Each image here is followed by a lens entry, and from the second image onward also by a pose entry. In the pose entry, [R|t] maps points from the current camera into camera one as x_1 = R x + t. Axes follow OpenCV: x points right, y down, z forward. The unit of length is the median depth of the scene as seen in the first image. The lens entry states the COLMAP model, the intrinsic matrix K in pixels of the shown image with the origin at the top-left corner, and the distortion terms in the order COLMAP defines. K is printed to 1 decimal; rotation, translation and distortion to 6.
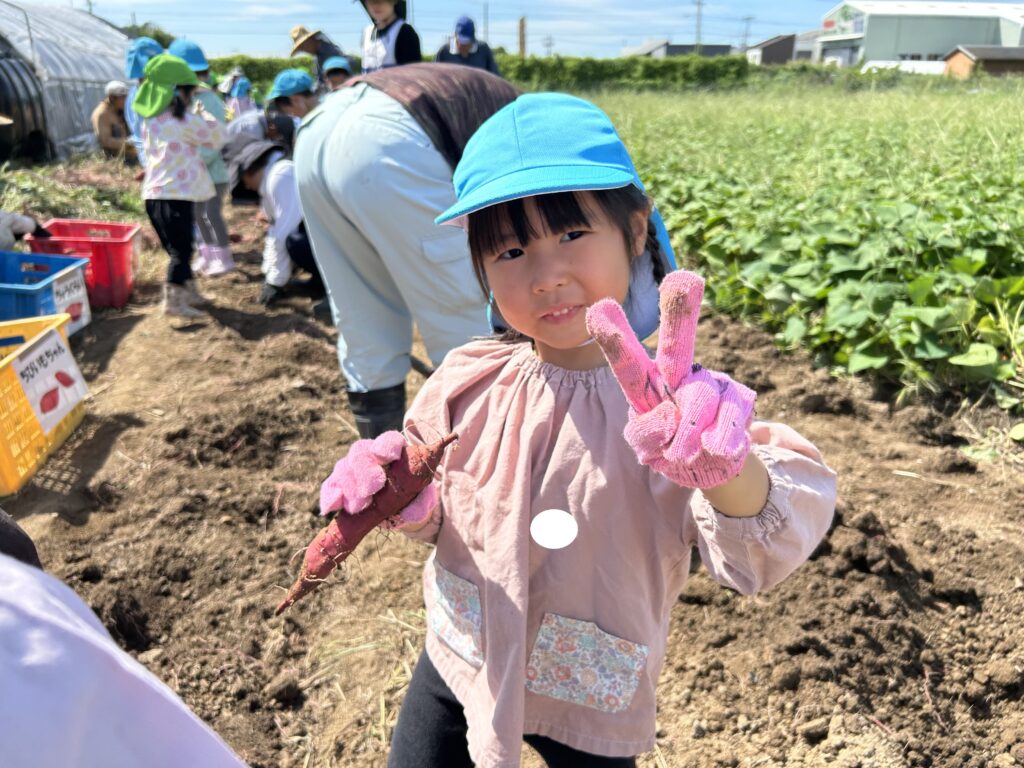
lens RADIAL K [[717.7, 0, 512.0], [0, 717.7, 384.0], [0, 0, 1]] dist [-0.004435, -0.003049]
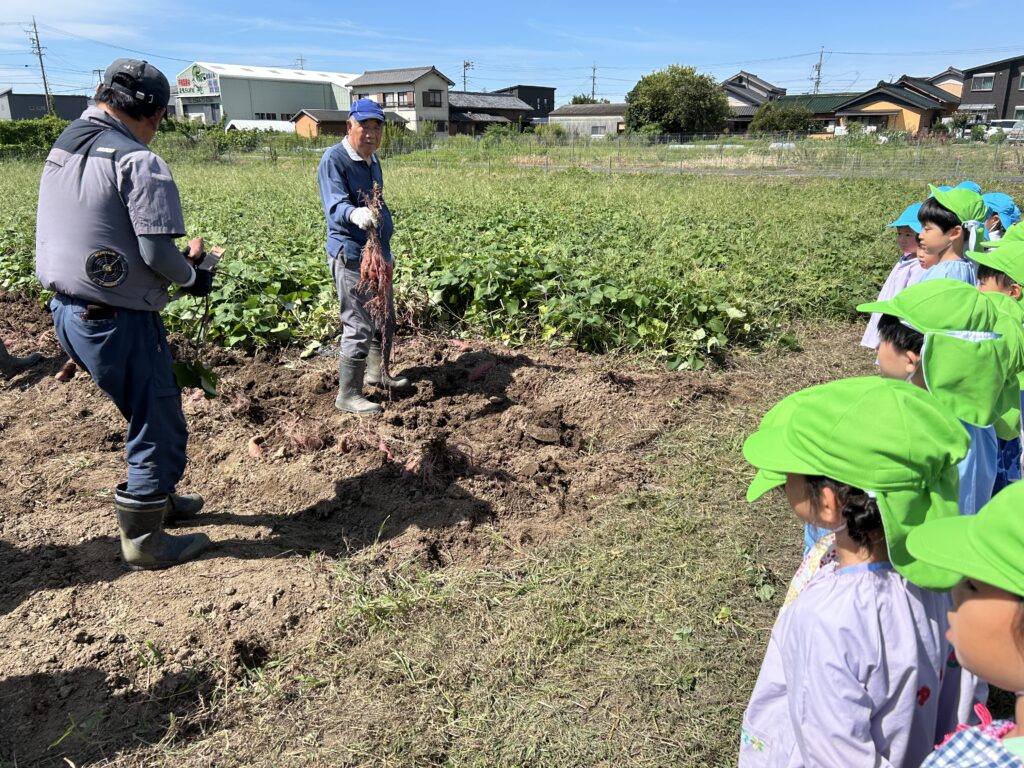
lens RADIAL K [[717.7, 0, 512.0], [0, 717.7, 384.0], [0, 0, 1]] dist [-0.004435, -0.003049]
pose [[0.711552, -0.200962, 0.673281, -0.347473], [0.242378, 0.969612, 0.033256, 0.202768], [-0.659505, 0.139525, 0.738638, -0.986114]]
